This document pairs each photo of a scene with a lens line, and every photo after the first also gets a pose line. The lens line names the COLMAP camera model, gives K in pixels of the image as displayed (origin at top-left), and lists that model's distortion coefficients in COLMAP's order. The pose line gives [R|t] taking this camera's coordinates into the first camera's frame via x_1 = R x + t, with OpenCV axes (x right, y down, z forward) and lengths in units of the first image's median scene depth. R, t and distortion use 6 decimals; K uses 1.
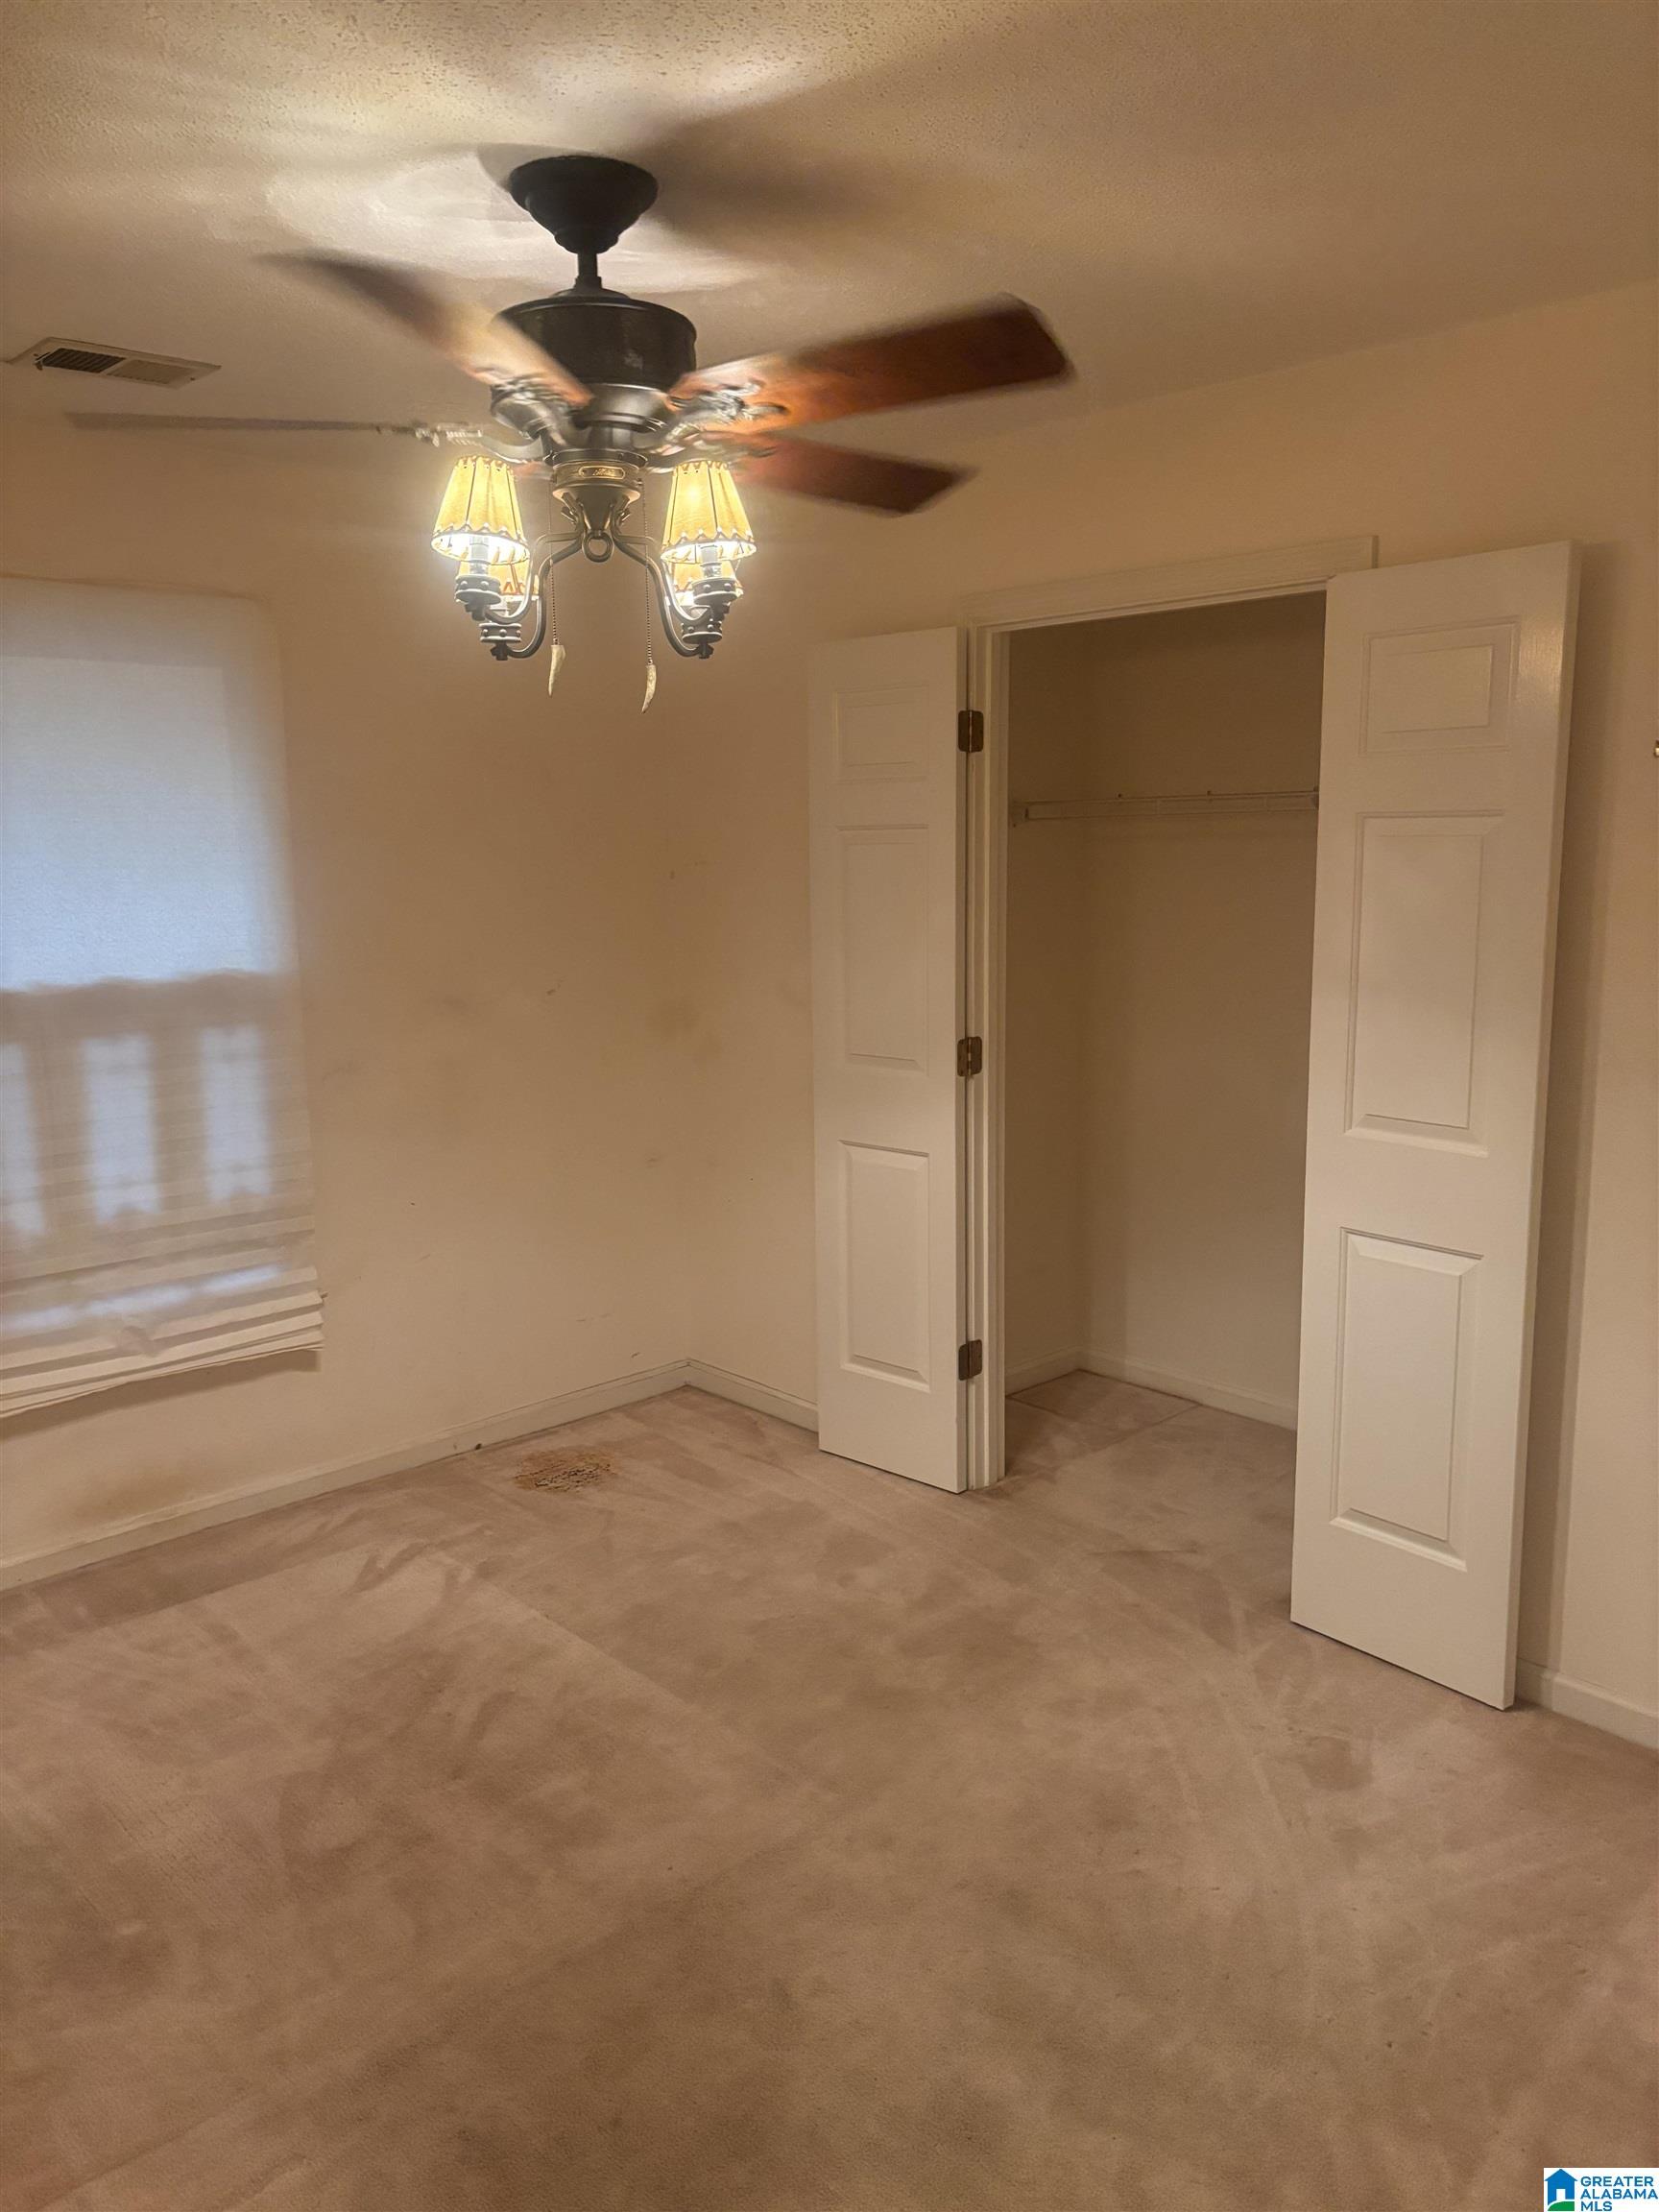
lens RADIAL K [[1666.3, 0, 827.5], [0, 1666.3, 1103.7], [0, 0, 1]] dist [-0.003513, -0.000187]
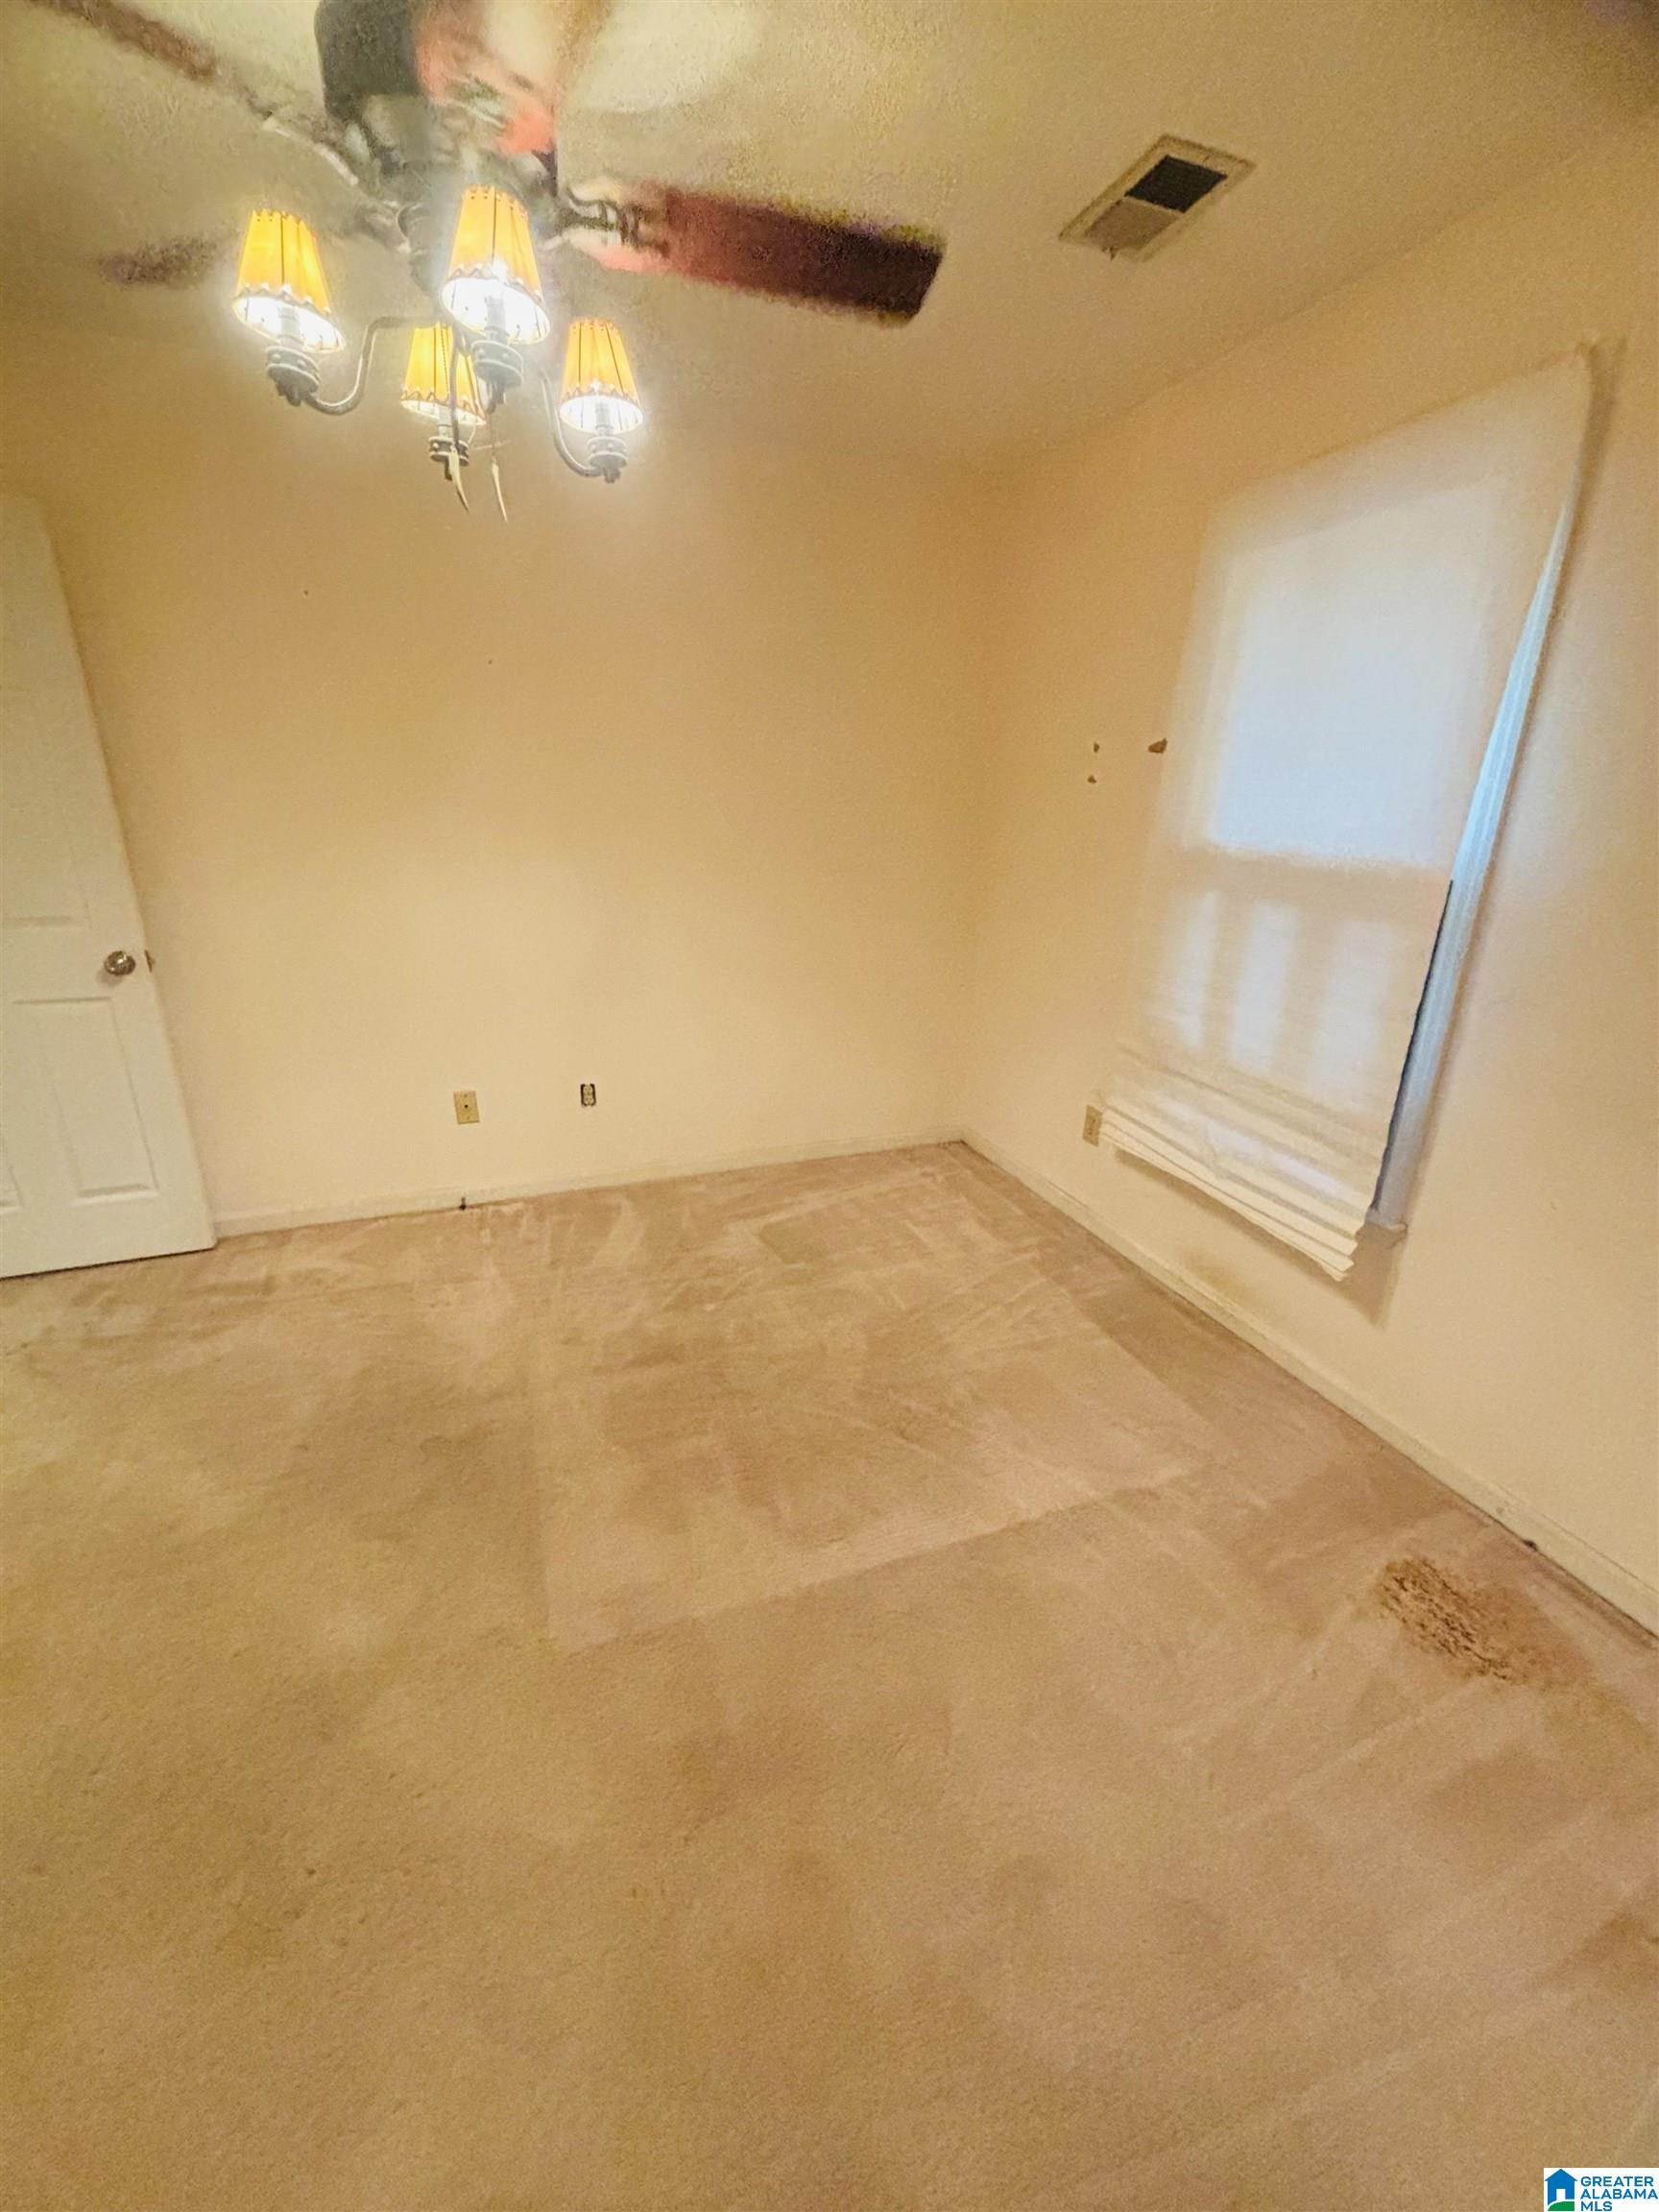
lens RADIAL K [[897.3, 0, 823.9], [0, 897.3, 1114.3], [0, 0, 1]] dist [0.000199, 0.000115]
pose [[-0.378657, 0.335175, -0.862715, 0.240000], [-0.154847, 0.896043, 0.416088, -0.110649], [0.912492, 0.291144, -0.287392, 0.890928]]
